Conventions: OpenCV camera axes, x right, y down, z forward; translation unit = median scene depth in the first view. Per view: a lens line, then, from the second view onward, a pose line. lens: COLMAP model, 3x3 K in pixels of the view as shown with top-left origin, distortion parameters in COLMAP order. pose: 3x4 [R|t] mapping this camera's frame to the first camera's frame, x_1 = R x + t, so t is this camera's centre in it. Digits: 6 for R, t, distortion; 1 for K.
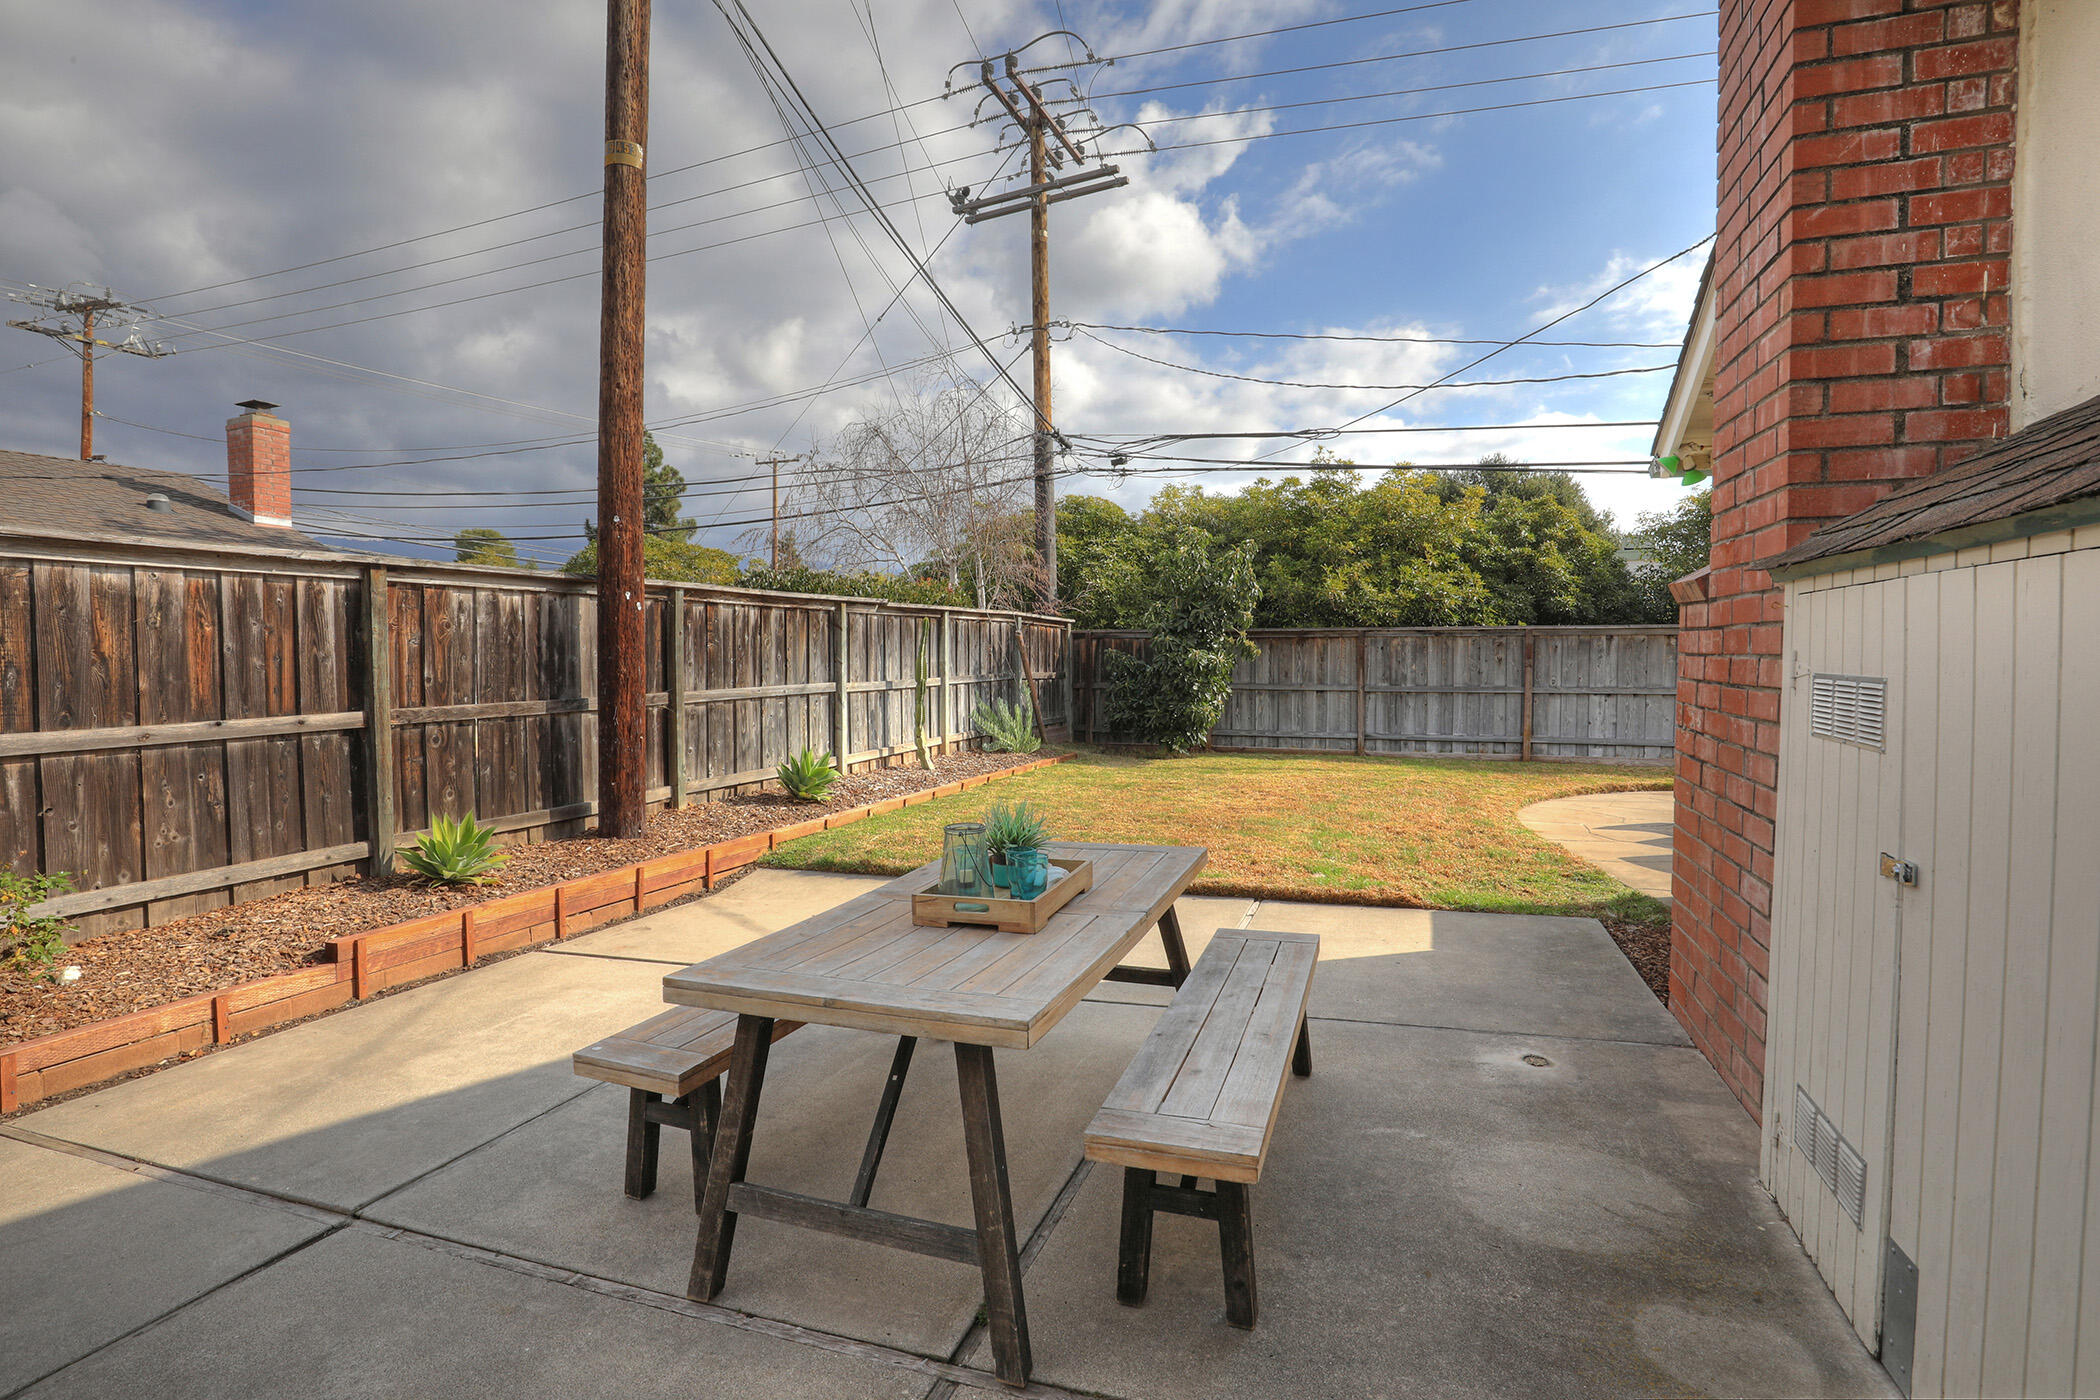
lens RADIAL K [[960.9, 0, 1070.5], [0, 960.9, 702.7], [0, 0, 1]] dist [-0.024273, -0.000535]
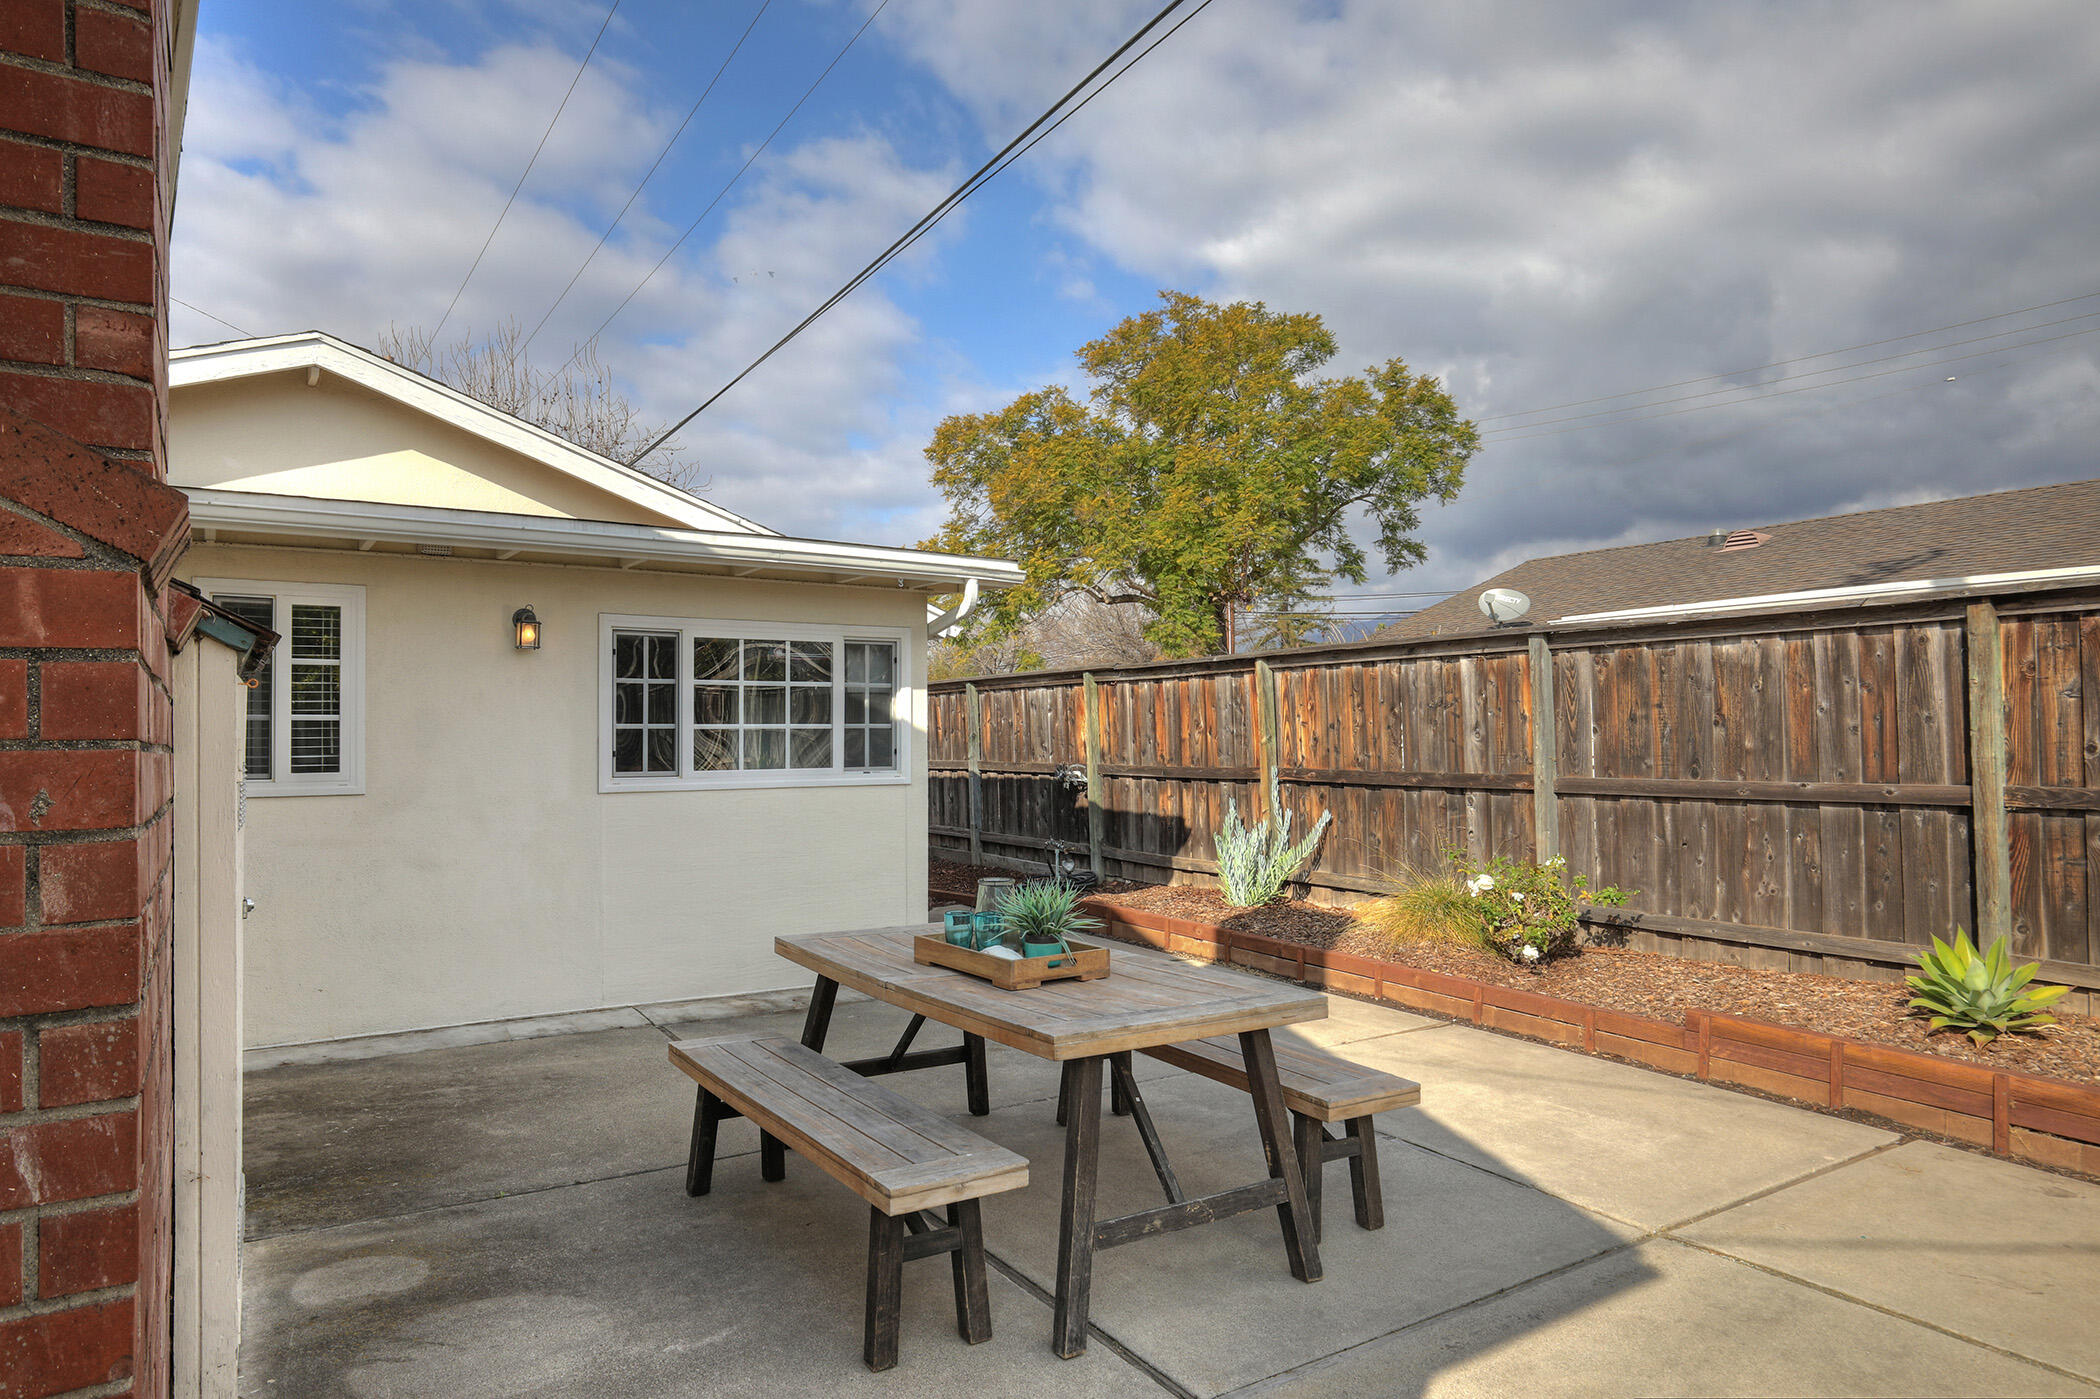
lens RADIAL K [[1288.9, 0, 1051.2], [0, 1288.9, 694.5], [0, 0, 1]] dist [0.000377, 0.001490]
pose [[-0.612648, -0.007888, -0.790316, 0.698344], [-0.023190, 0.999699, 0.007999, -0.070340], [0.790016, 0.023228, -0.612647, 1.293036]]
